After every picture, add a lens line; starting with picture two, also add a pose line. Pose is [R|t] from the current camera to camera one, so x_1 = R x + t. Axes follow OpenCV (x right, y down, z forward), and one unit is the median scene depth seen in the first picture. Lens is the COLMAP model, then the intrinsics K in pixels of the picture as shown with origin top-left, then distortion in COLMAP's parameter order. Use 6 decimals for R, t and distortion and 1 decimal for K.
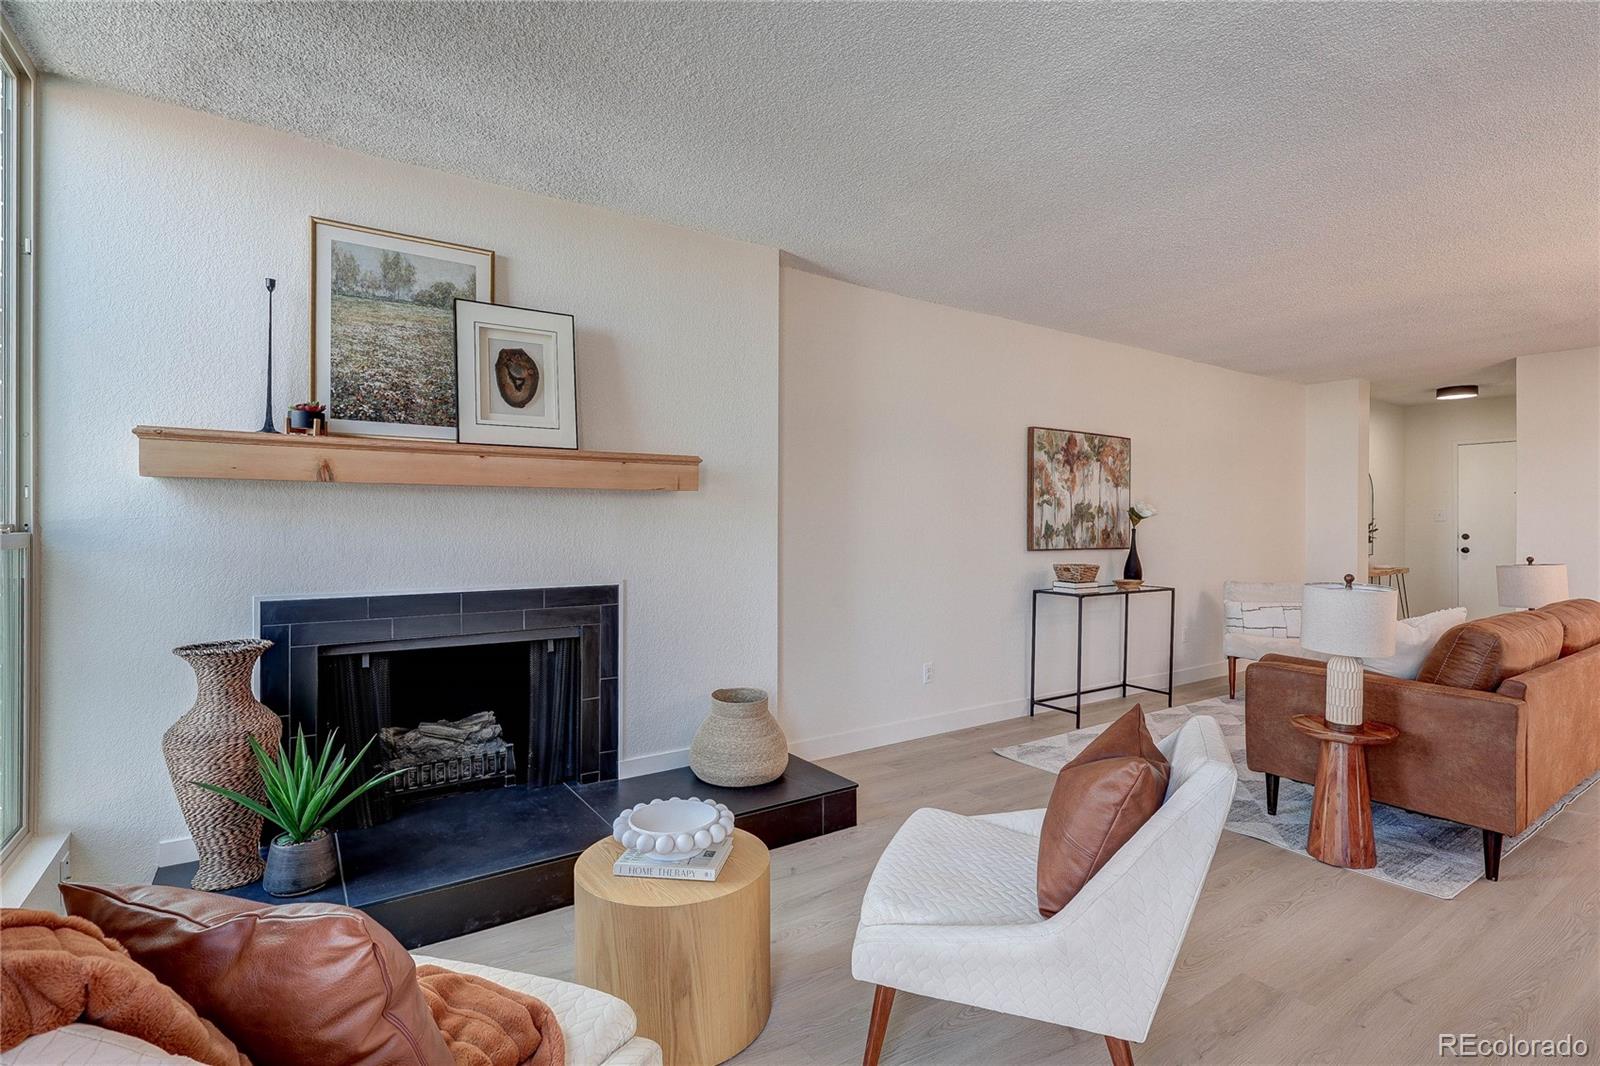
lens RADIAL K [[746.5, 0, 775.2], [0, 746.5, 532.7], [0, 0, 1]] dist [-0.011213, 0.003250]
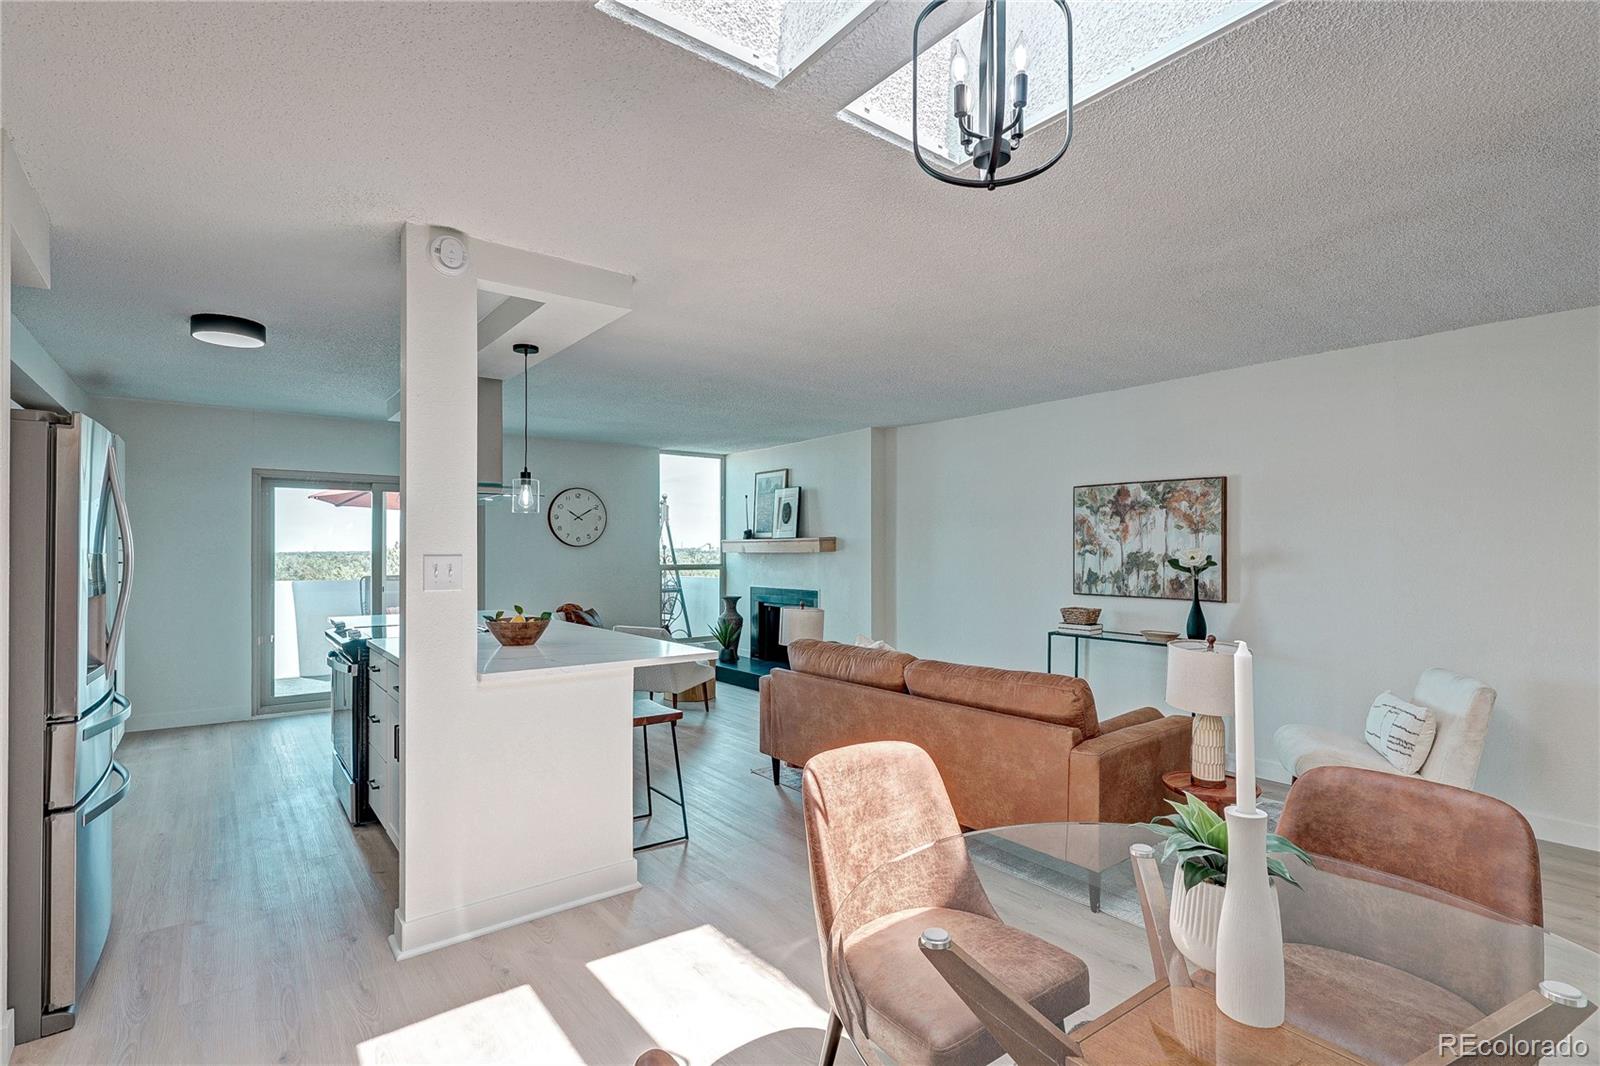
lens RADIAL K [[746.5, 0, 796.5], [0, 746.5, 543.9], [0, 0, 1]] dist [-0.011213, 0.003250]
pose [[0.091397, -0.010397, -0.995760, 1.439929], [-0.008980, 0.999896, -0.011264, -0.036212], [0.995774, 0.009972, 0.091294, 0.463528]]
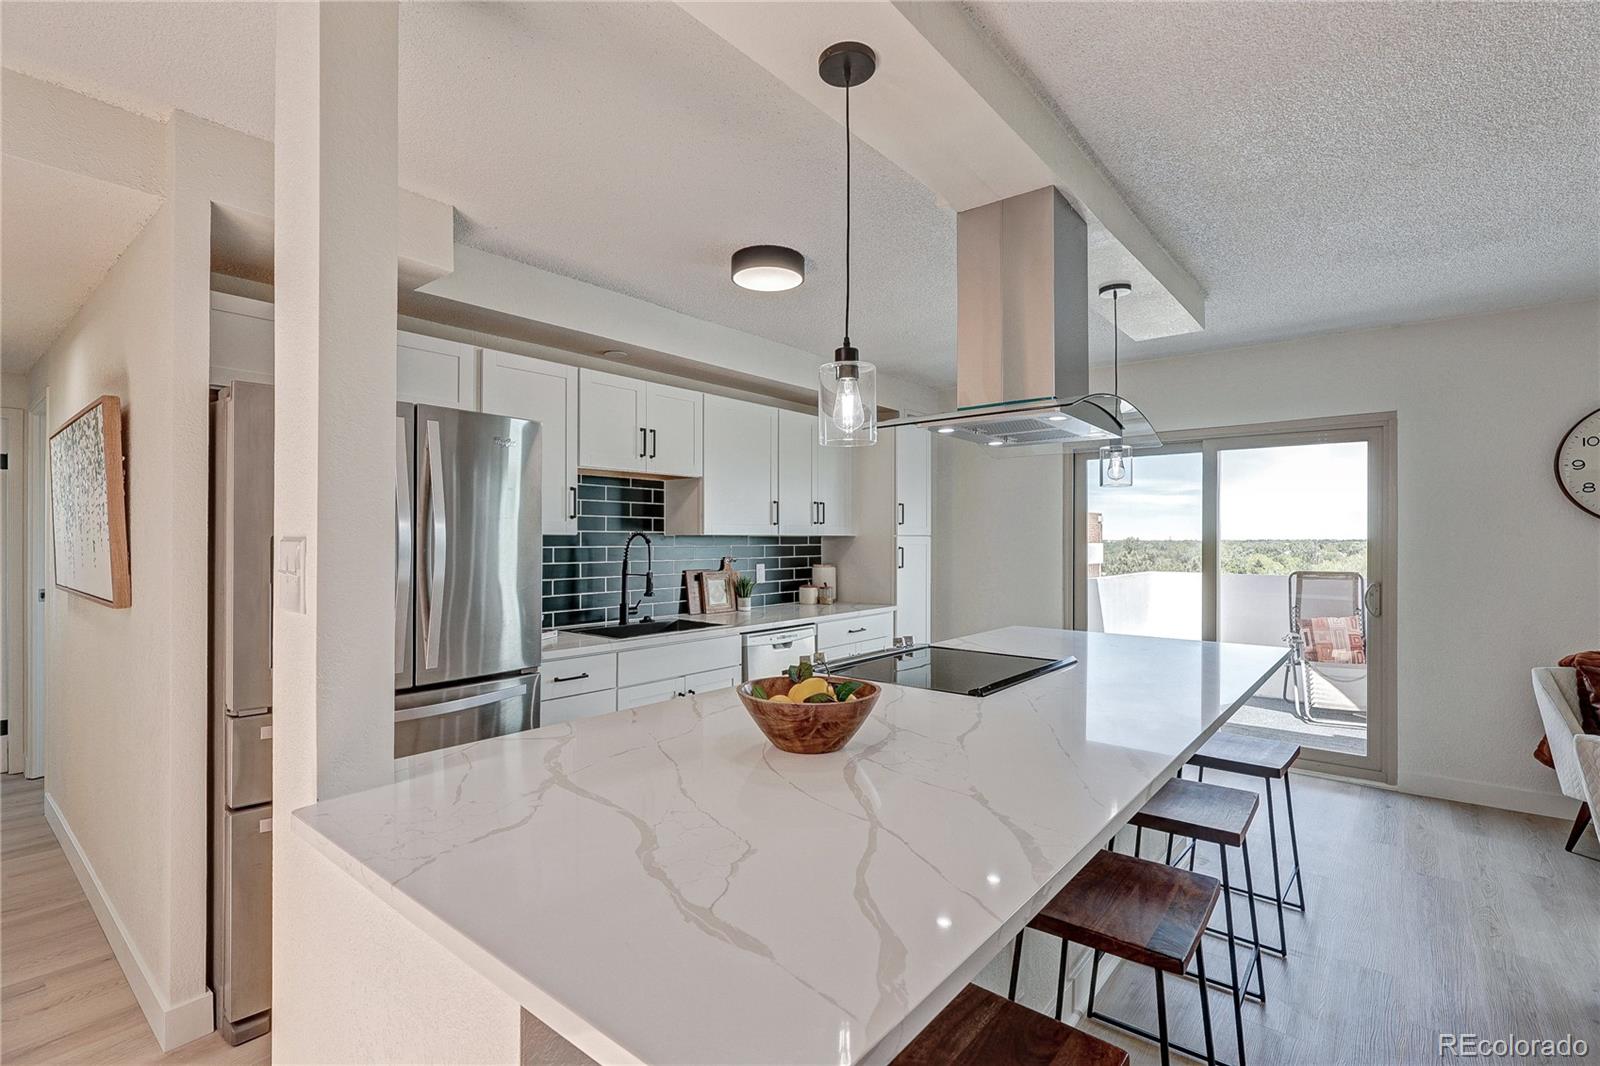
lens RADIAL K [[746.5, 0, 801.2], [0, 746.5, 538.1], [0, 0, 1]] dist [-0.011213, 0.003250]
pose [[-0.949163, -0.002007, -0.314777, 0.785651], [-0.005186, 0.999944, 0.009262, -0.035482], [0.314741, 0.010423, -0.949120, 0.561639]]
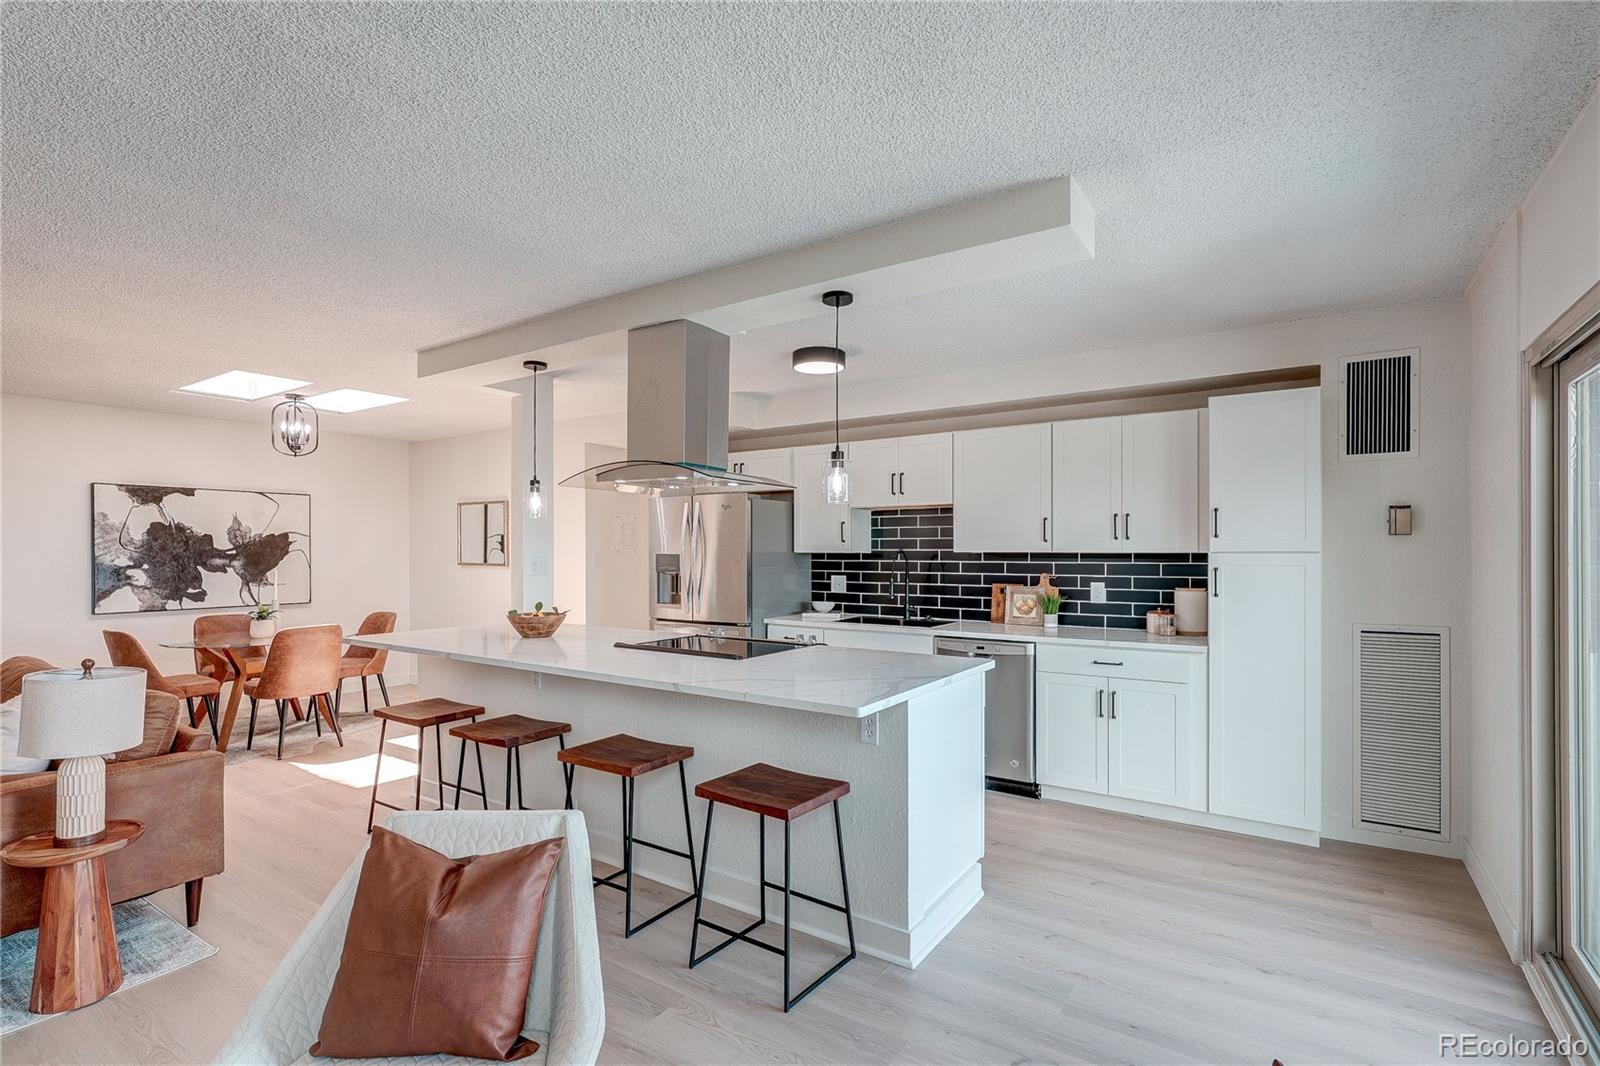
lens RADIAL K [[746.5, 0, 814.4], [0, 746.5, 551.8], [0, 0, 1]] dist [-0.011213, 0.003250]
pose [[-0.411423, -0.000497, 0.911444, -0.197269], [0.008374, 0.999956, 0.004325, -0.037590], [-0.911406, 0.009411, -0.411401, 0.316085]]
